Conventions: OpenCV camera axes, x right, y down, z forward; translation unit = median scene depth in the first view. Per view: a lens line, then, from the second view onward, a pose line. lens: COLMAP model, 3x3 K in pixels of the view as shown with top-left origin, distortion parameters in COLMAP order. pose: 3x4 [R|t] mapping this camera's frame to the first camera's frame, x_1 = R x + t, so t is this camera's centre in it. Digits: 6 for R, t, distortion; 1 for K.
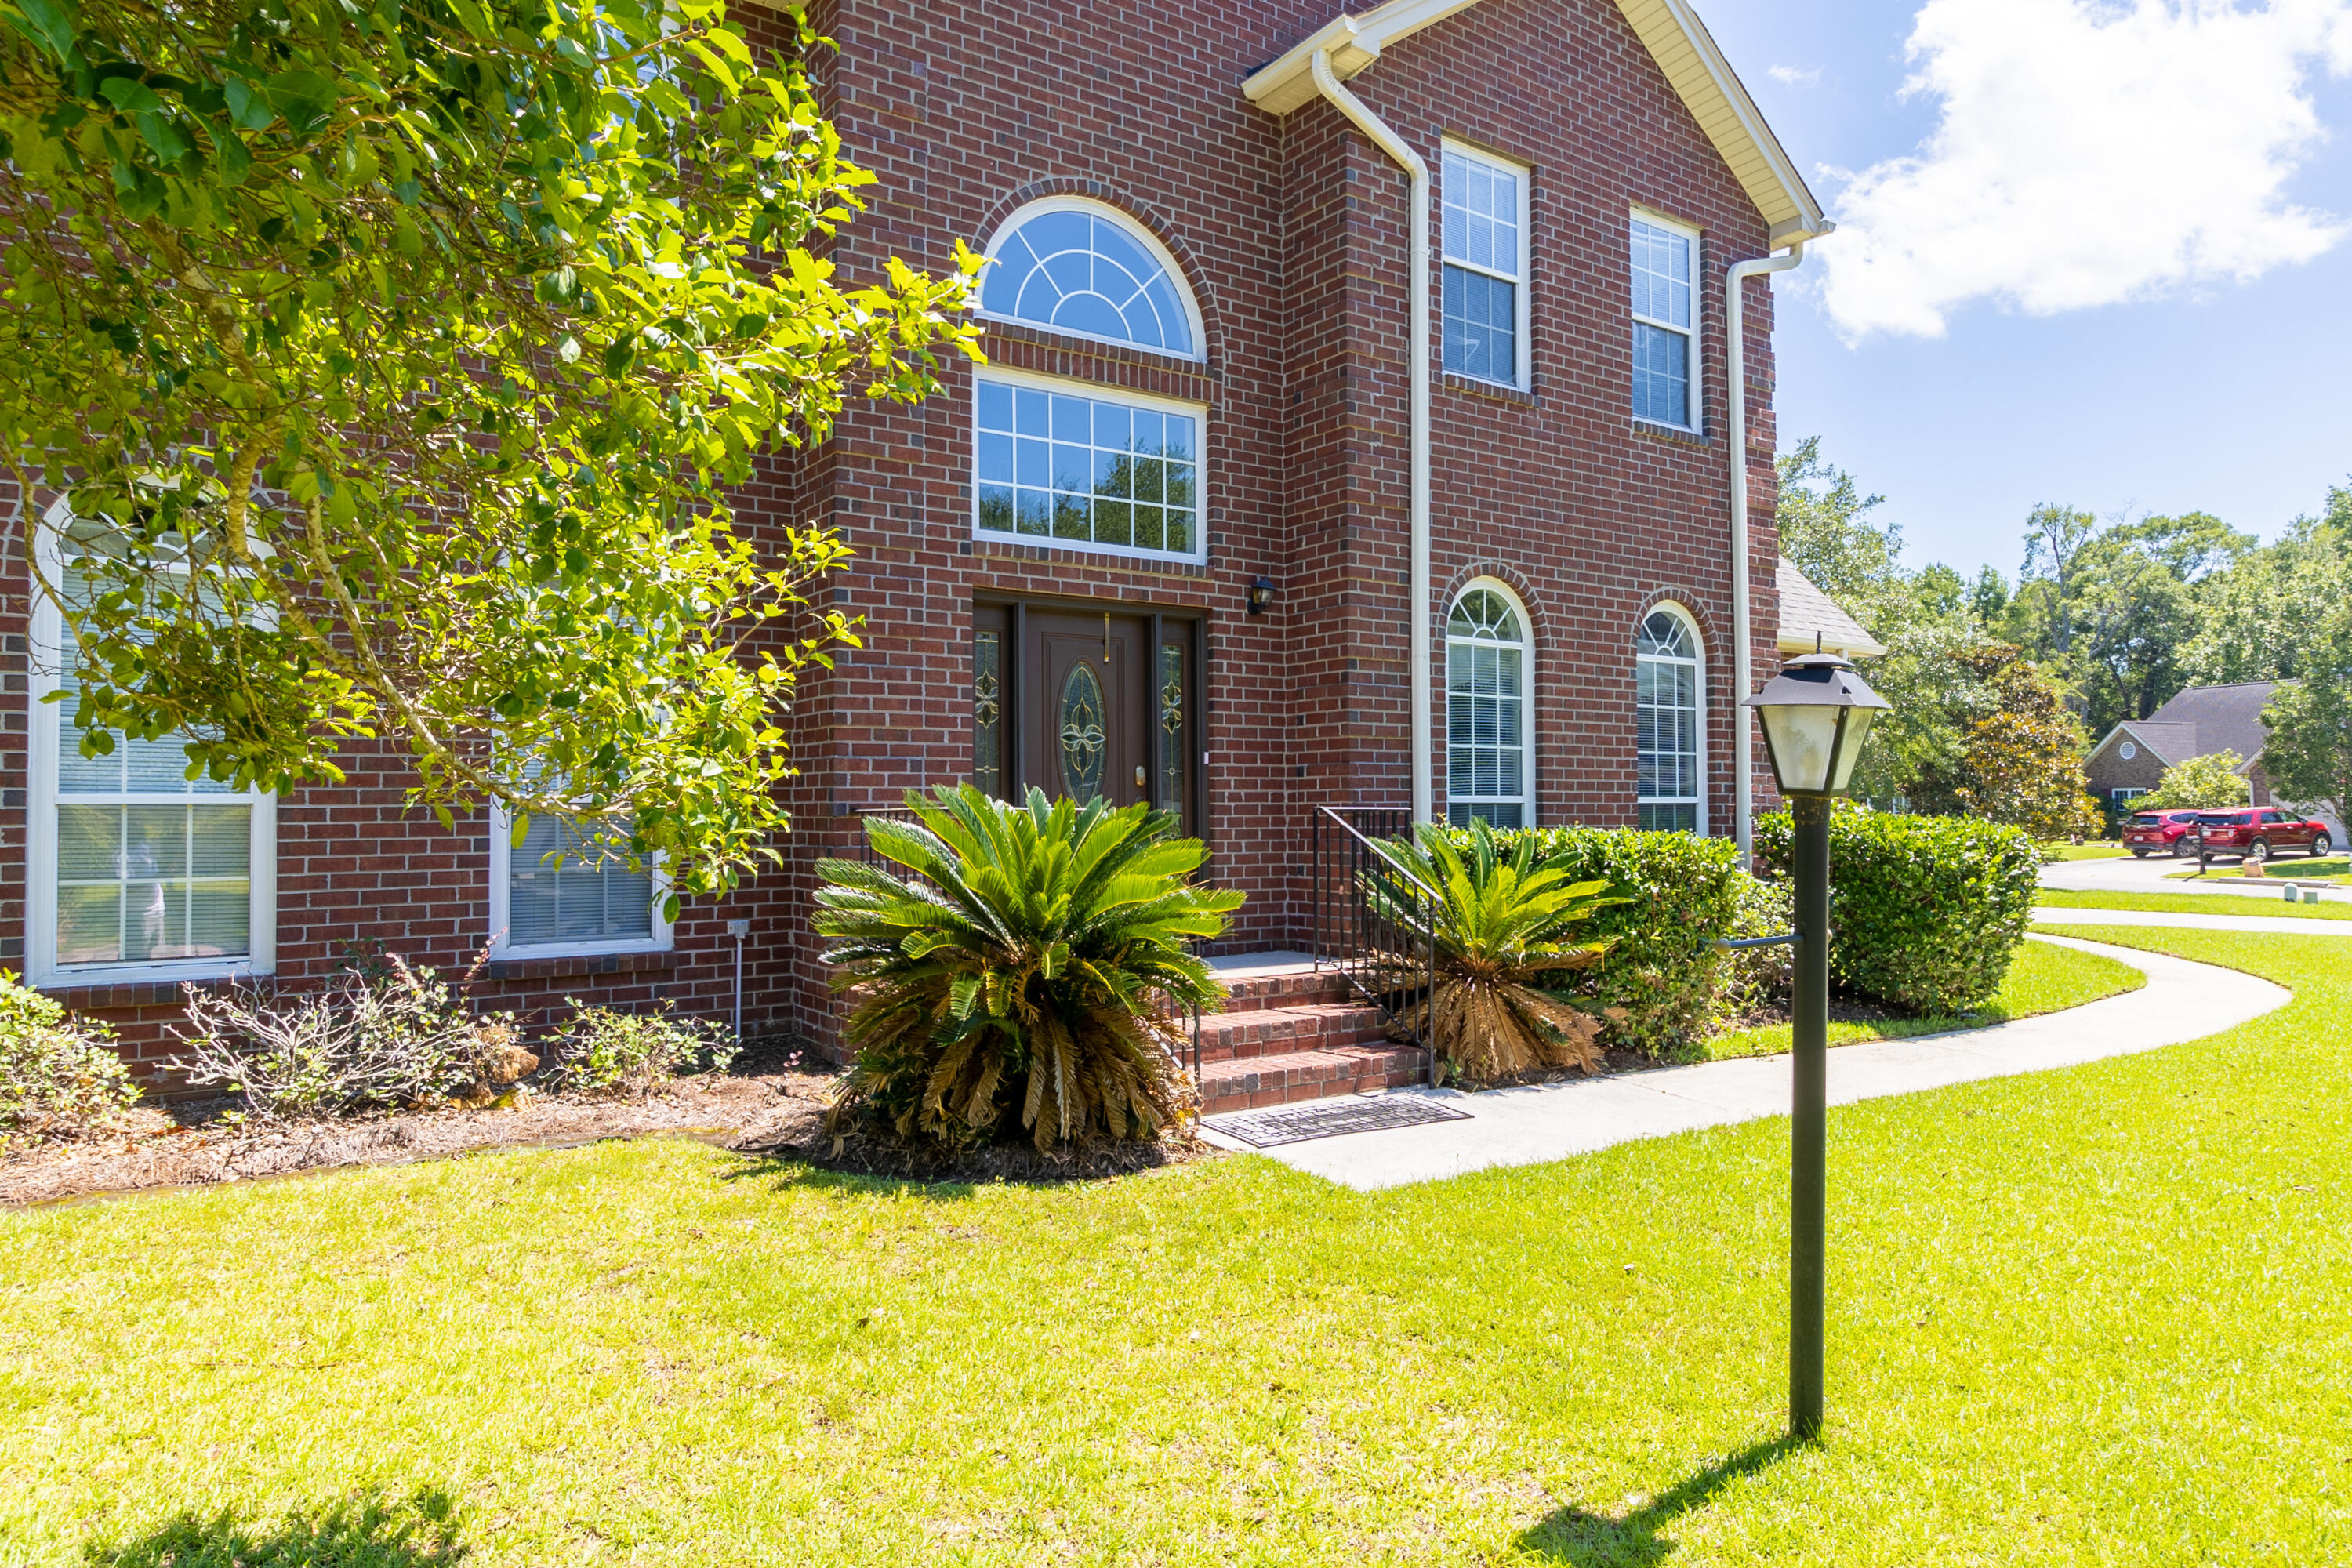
lens RADIAL K [[1444.1, 0, 1174.1], [0, 1444.1, 775.6], [0, 0, 1]] dist [-0.002680, -0.002941]
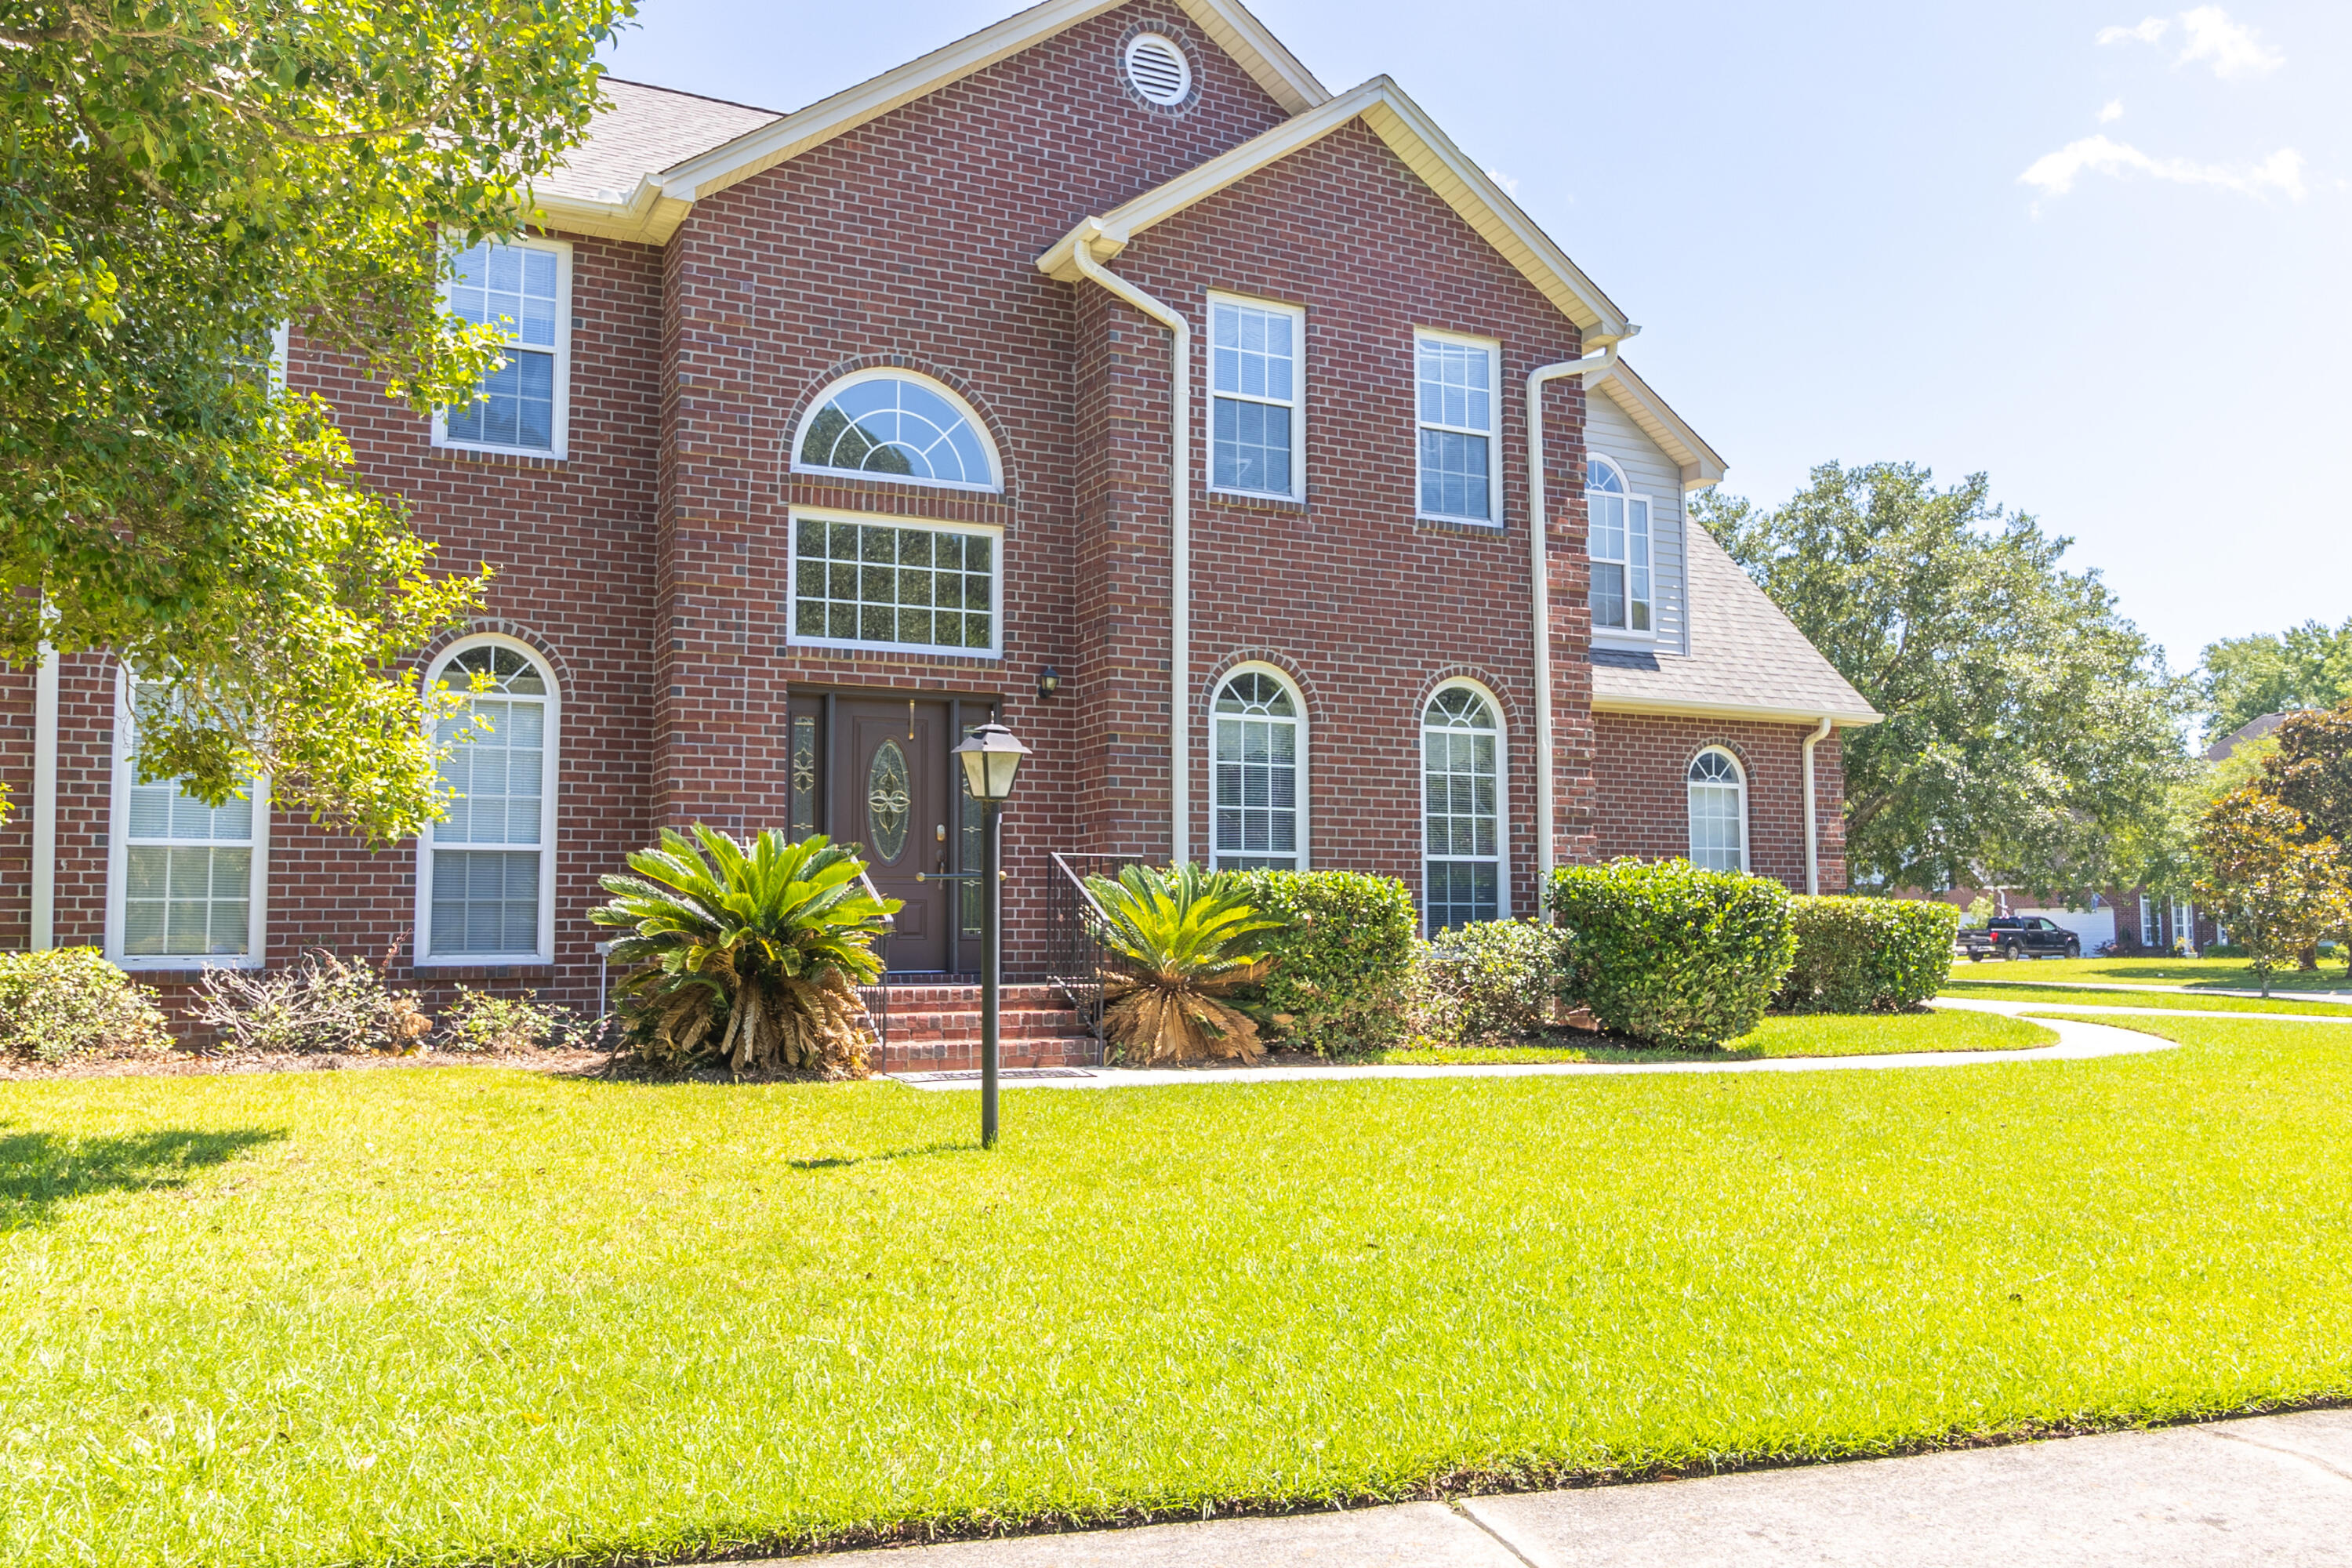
lens RADIAL K [[1855.2, 0, 1176.2], [0, 1855.2, 780.0], [0, 0, 1]] dist [-0.009584, 0.002102]
pose [[0.990694, -0.011751, -0.135599, 0.392293], [0.003476, 0.998125, -0.061105, 0.052829], [0.136063, 0.060065, 0.988878, -0.525078]]
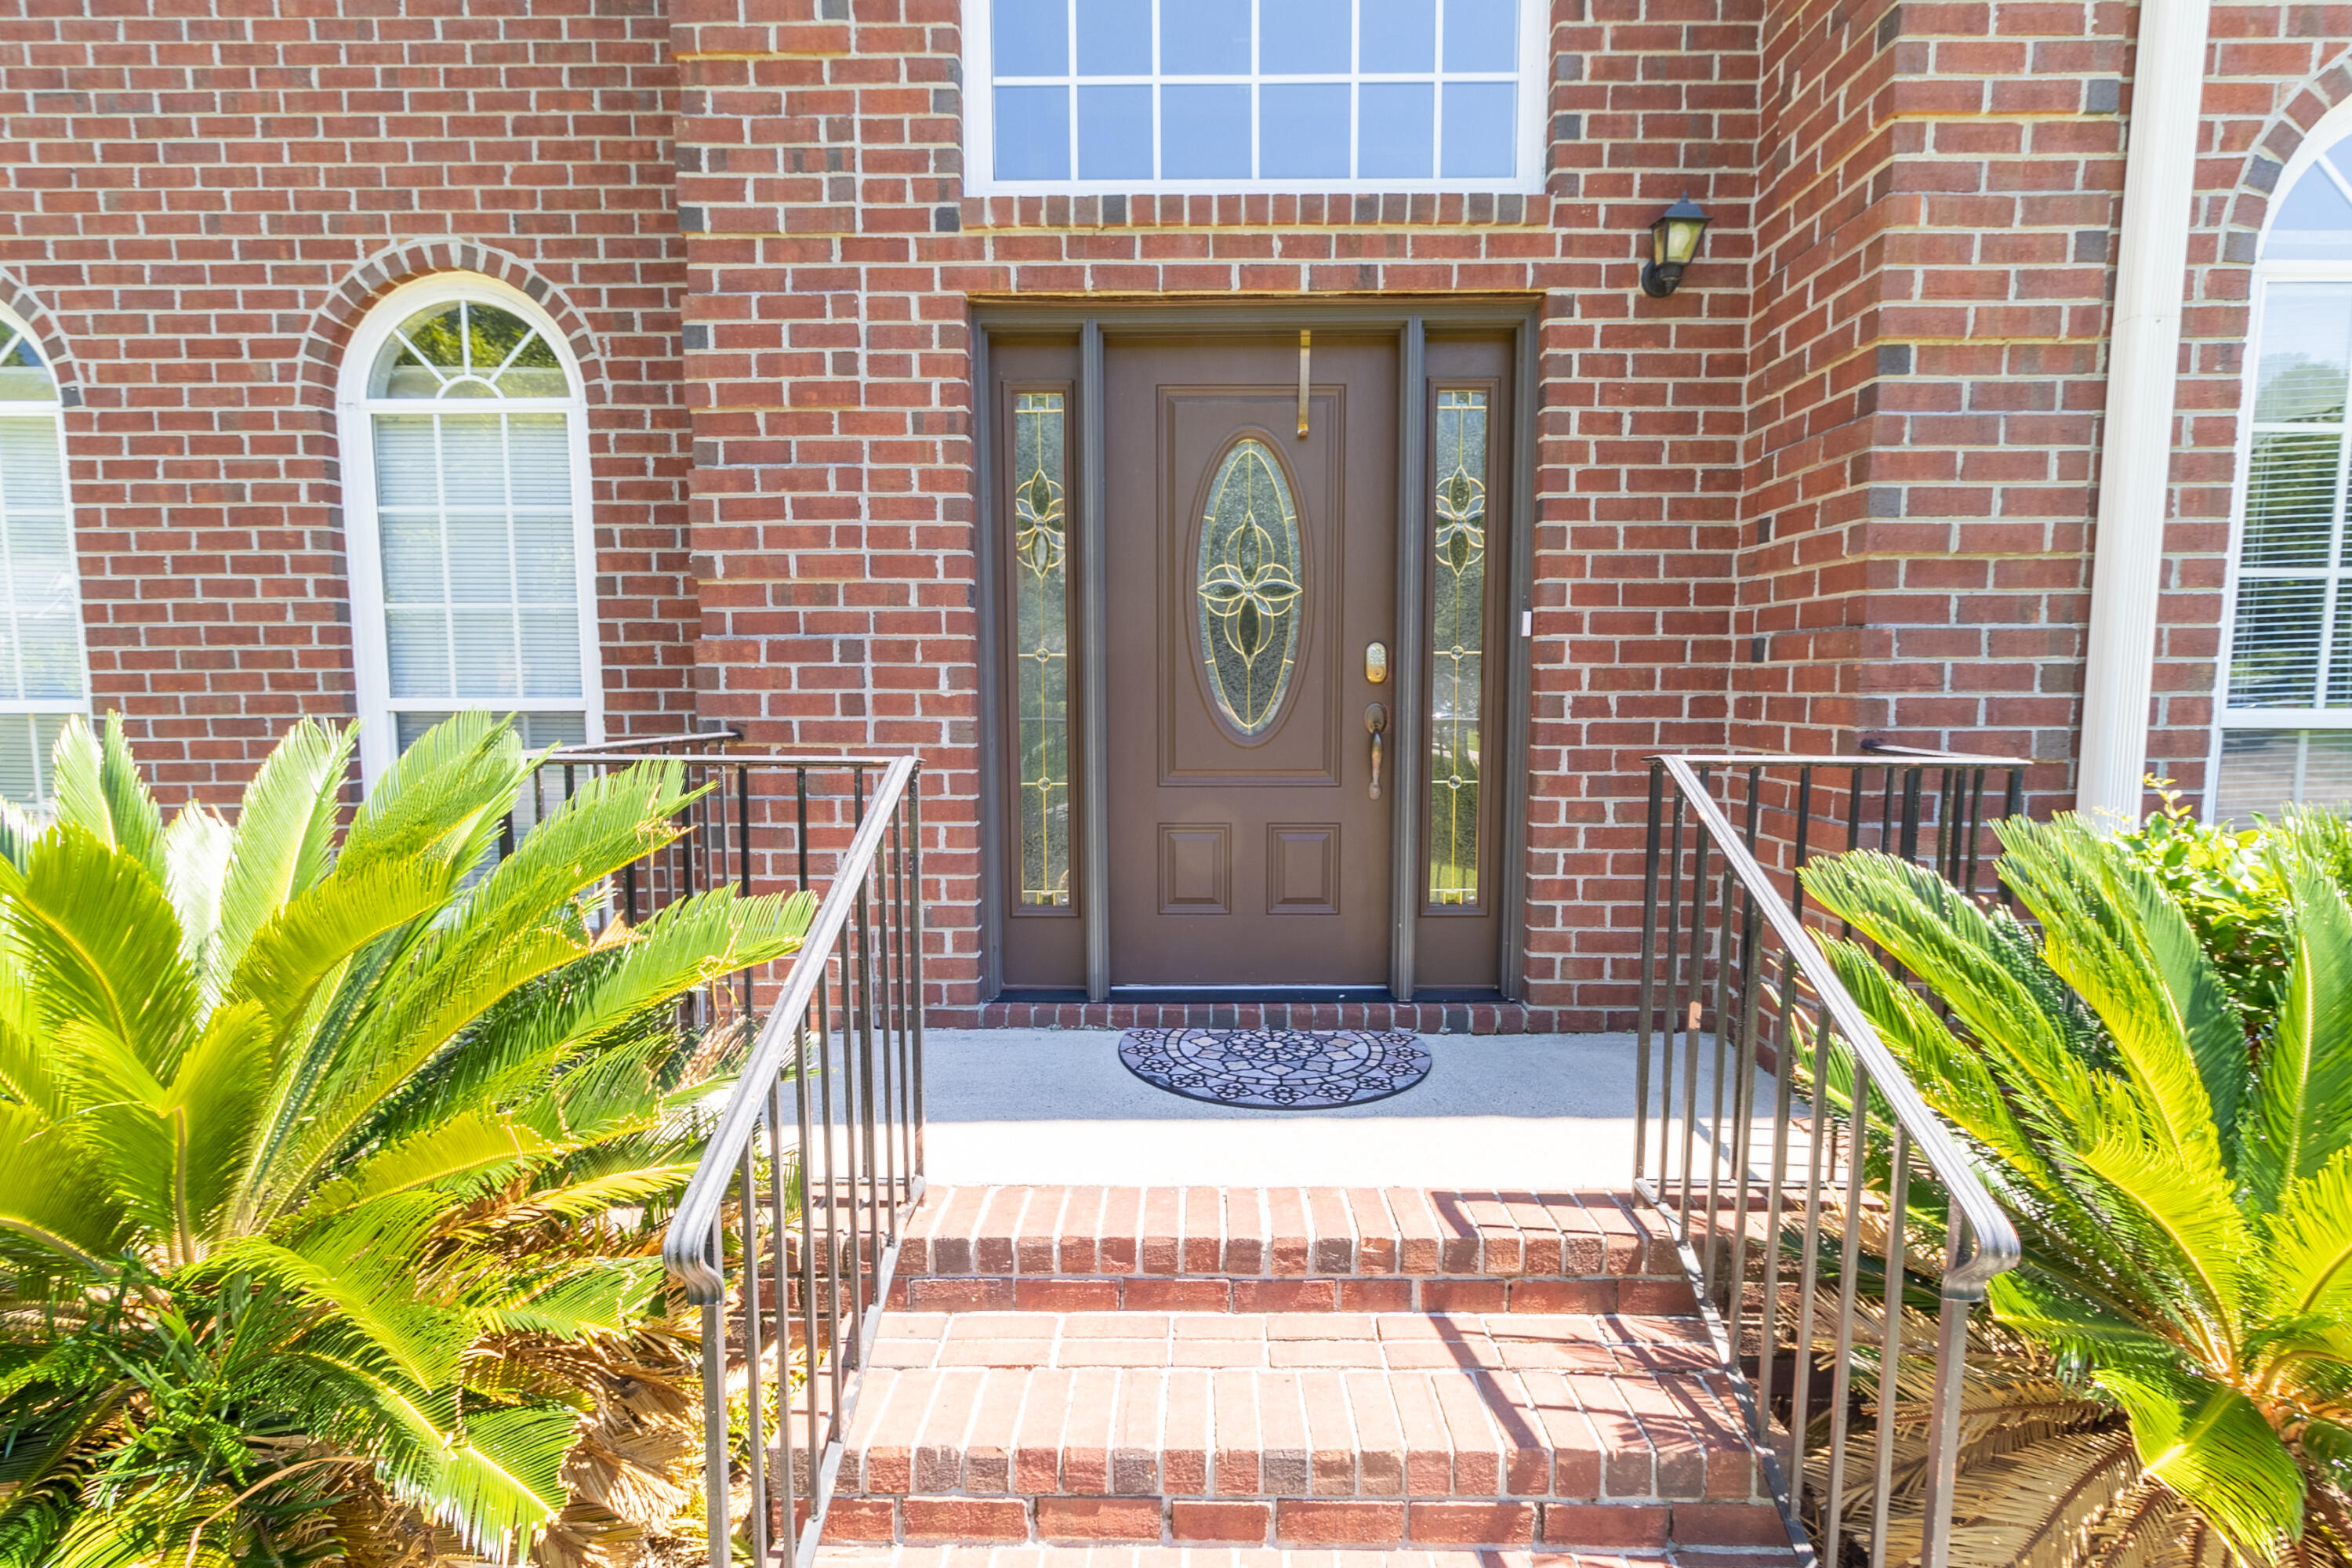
lens RADIAL K [[1084.4, 0, 1187.6], [0, 1084.4, 778.5], [0, 0, 1]] dist [0.004004, -0.000073]
pose [[0.817826, 0.056226, -0.572713, 0.144509], [0.011637, 0.993396, 0.114143, -0.003890], [0.575349, -0.100014, 0.811770, 0.667752]]
